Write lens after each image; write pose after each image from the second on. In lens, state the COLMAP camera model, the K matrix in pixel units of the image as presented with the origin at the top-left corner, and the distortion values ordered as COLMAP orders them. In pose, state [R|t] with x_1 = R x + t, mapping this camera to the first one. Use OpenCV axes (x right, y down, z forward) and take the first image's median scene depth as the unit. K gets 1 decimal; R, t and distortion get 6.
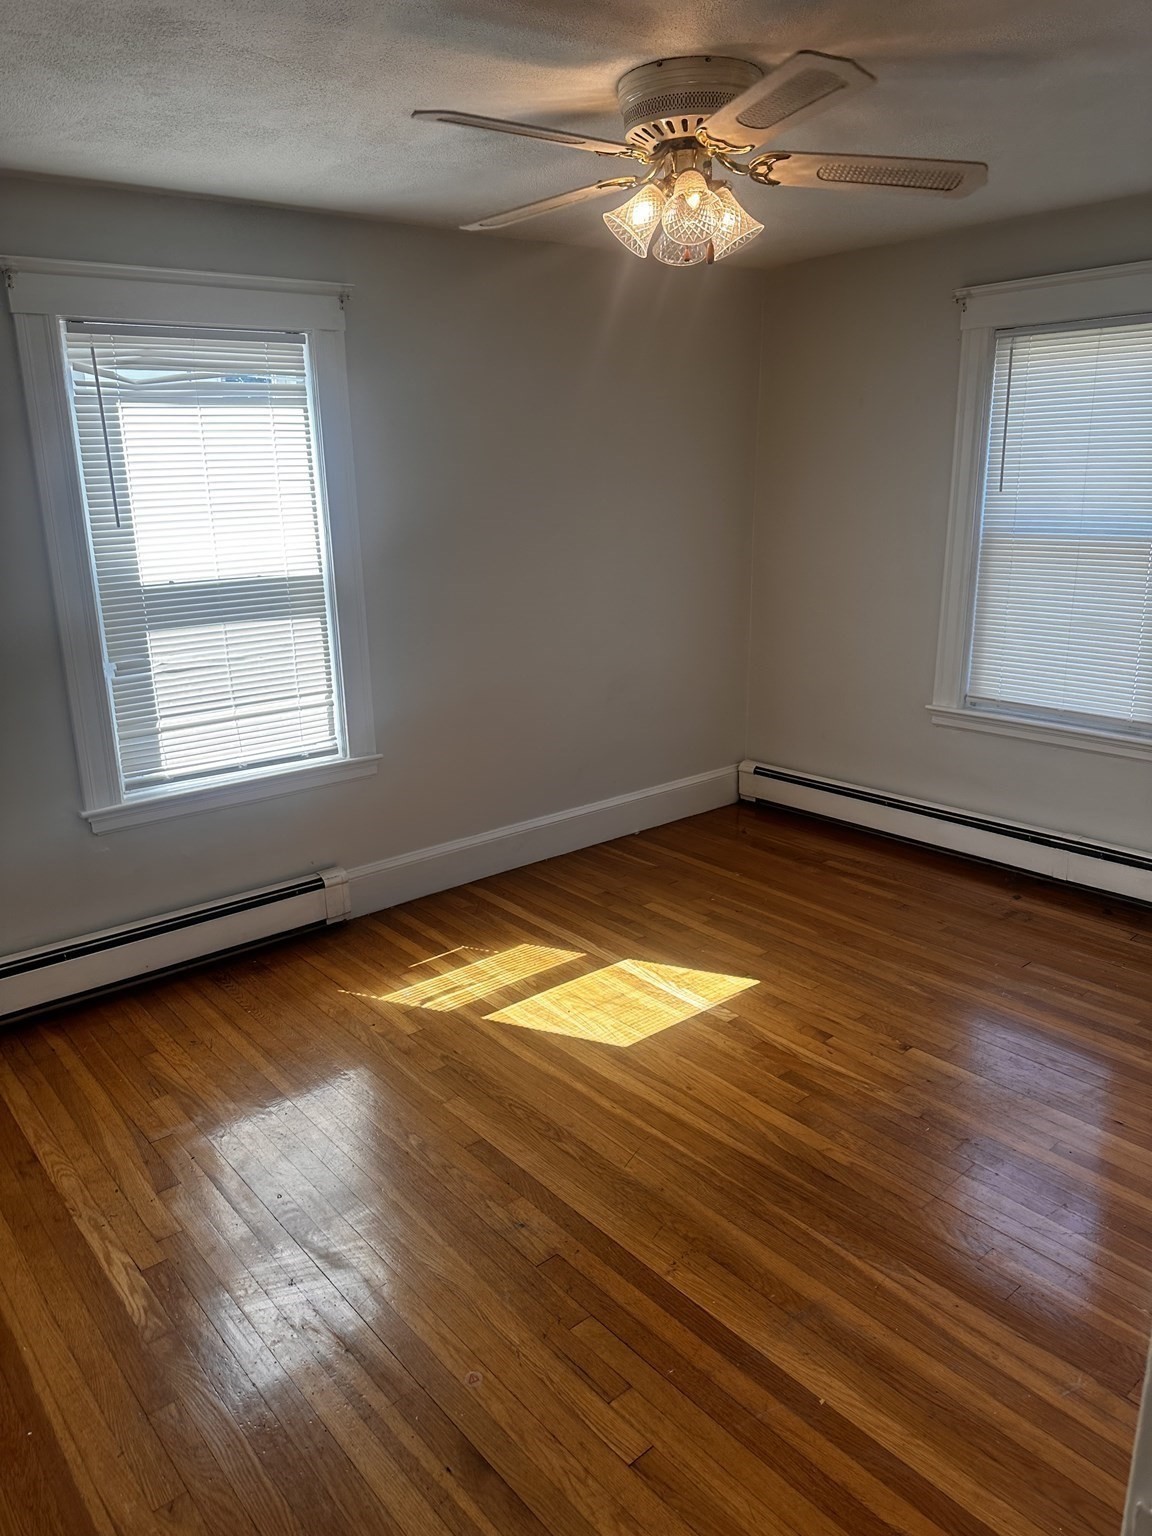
lens RADIAL K [[1104.4, 0, 564.6], [0, 1104.4, 763.7], [0, 0, 1]] dist [0.107554, -0.095996]
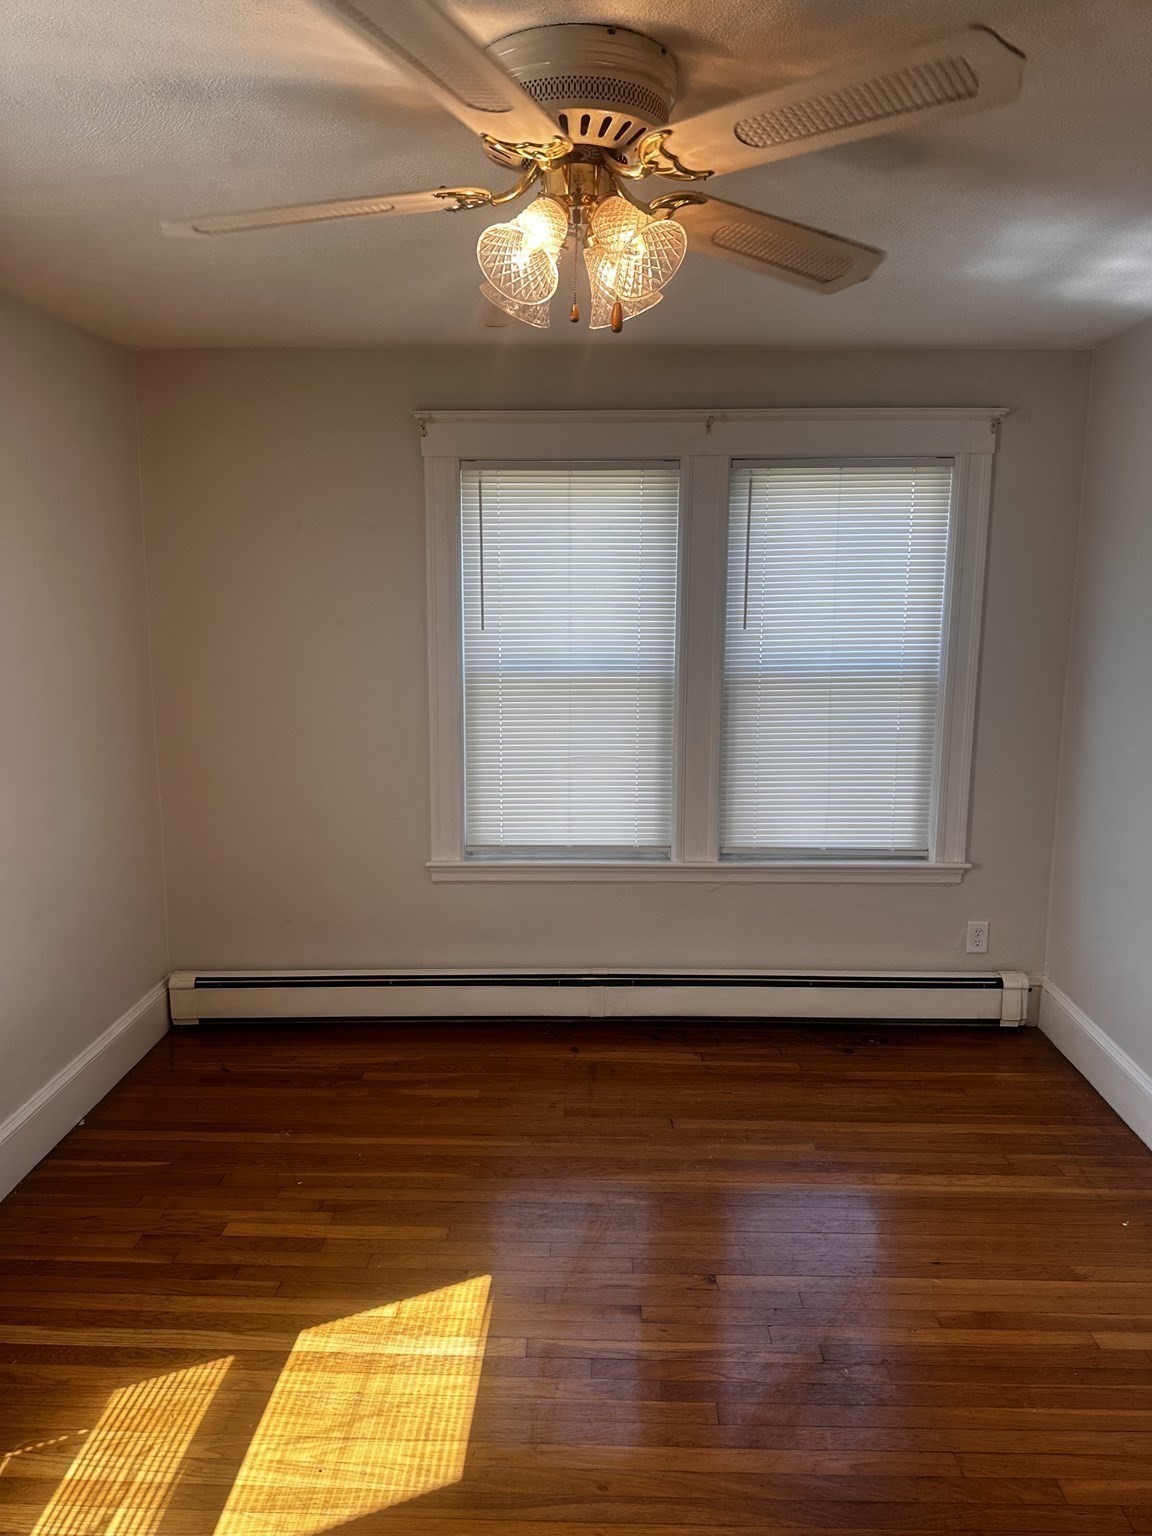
lens RADIAL K [[1104.4, 0, 564.6], [0, 1104.4, 763.7], [0, 0, 1]] dist [0.107554, -0.095996]
pose [[0.669394, -0.110629, 0.734625, -0.266056], [0.188574, 0.981766, -0.023983, -0.097752], [-0.718576, 0.154586, 0.678050, 0.349566]]
